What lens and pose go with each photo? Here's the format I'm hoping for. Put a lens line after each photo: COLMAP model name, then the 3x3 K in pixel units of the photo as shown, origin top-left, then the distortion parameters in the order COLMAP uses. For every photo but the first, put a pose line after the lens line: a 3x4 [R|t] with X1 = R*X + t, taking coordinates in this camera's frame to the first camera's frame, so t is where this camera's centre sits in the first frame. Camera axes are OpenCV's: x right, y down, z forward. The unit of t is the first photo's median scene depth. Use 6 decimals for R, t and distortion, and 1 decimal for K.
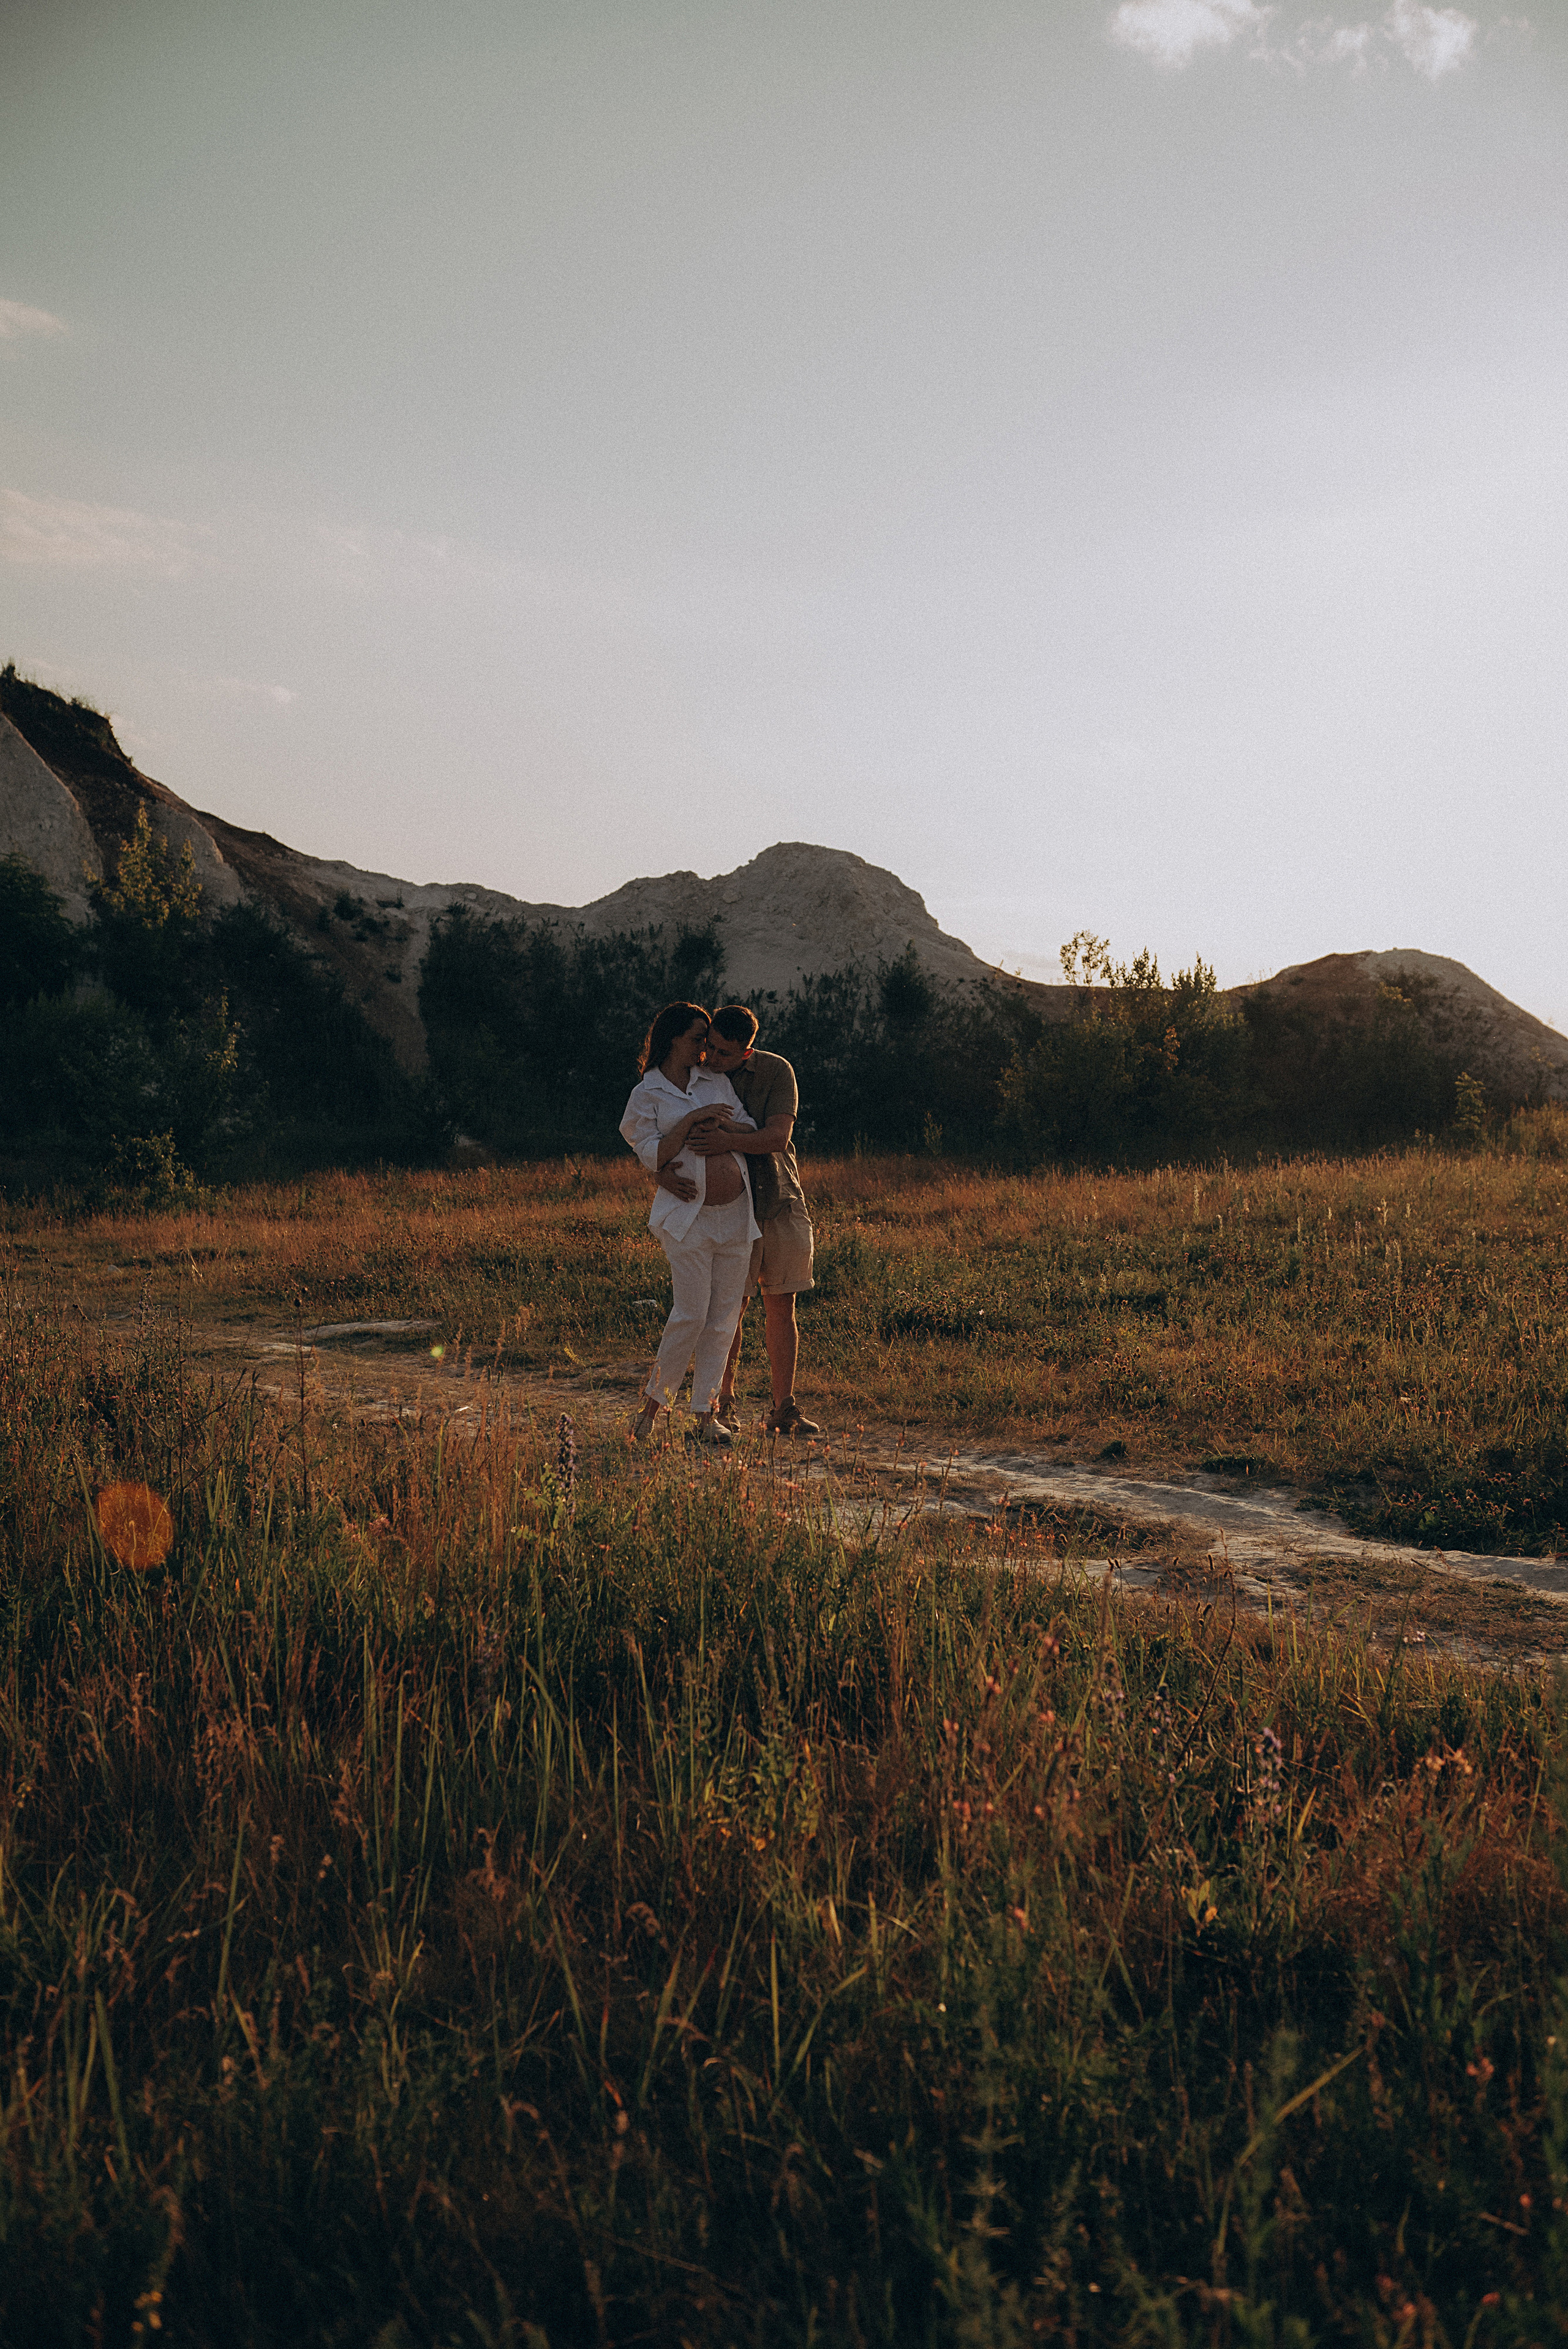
lens RADIAL K [[2390.8, 0, 786.0], [0, 2390.8, 1185.4], [0, 0, 1]] dist [0.011871, 0.000000]
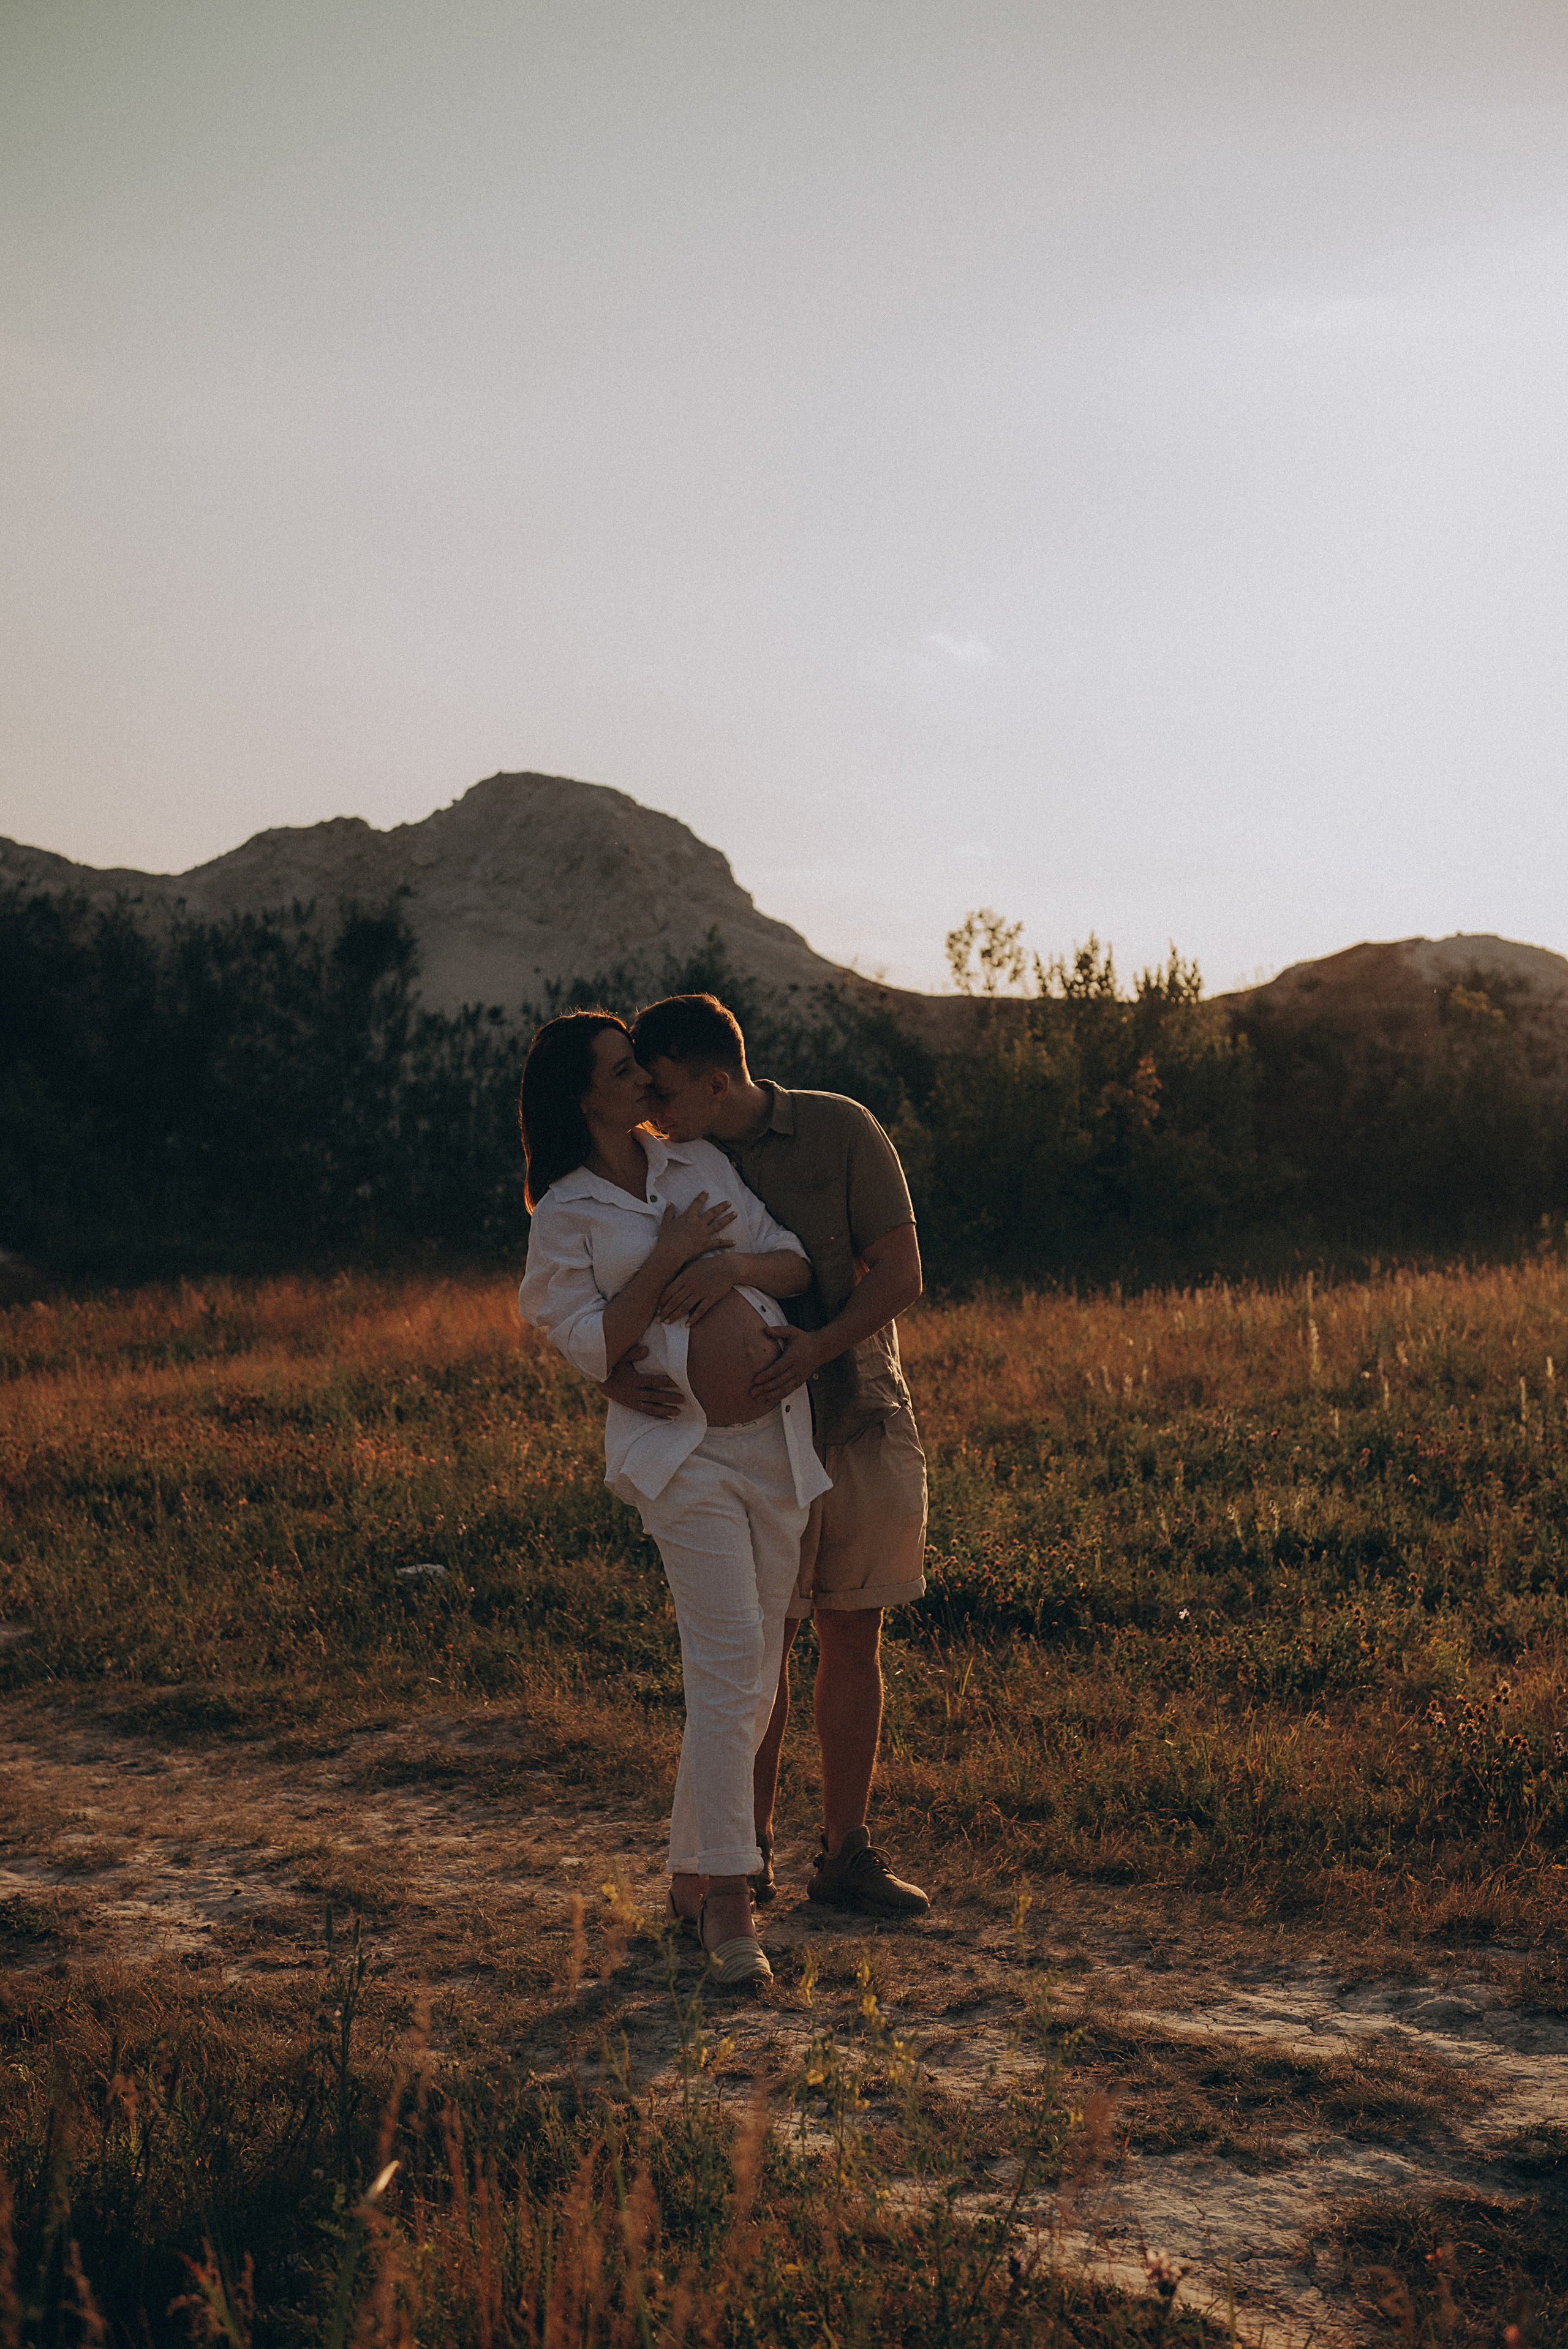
lens RADIAL K [[3364.9, 0, 784.2], [0, 3364.9, 1157.0], [0, 0, 1]] dist [0.239747, 0.000000]
pose [[0.993876, -0.011601, 0.109888, -0.028141], [0.016008, 0.999099, -0.039313, -0.005553], [-0.109333, 0.040831, 0.993166, 0.112104]]
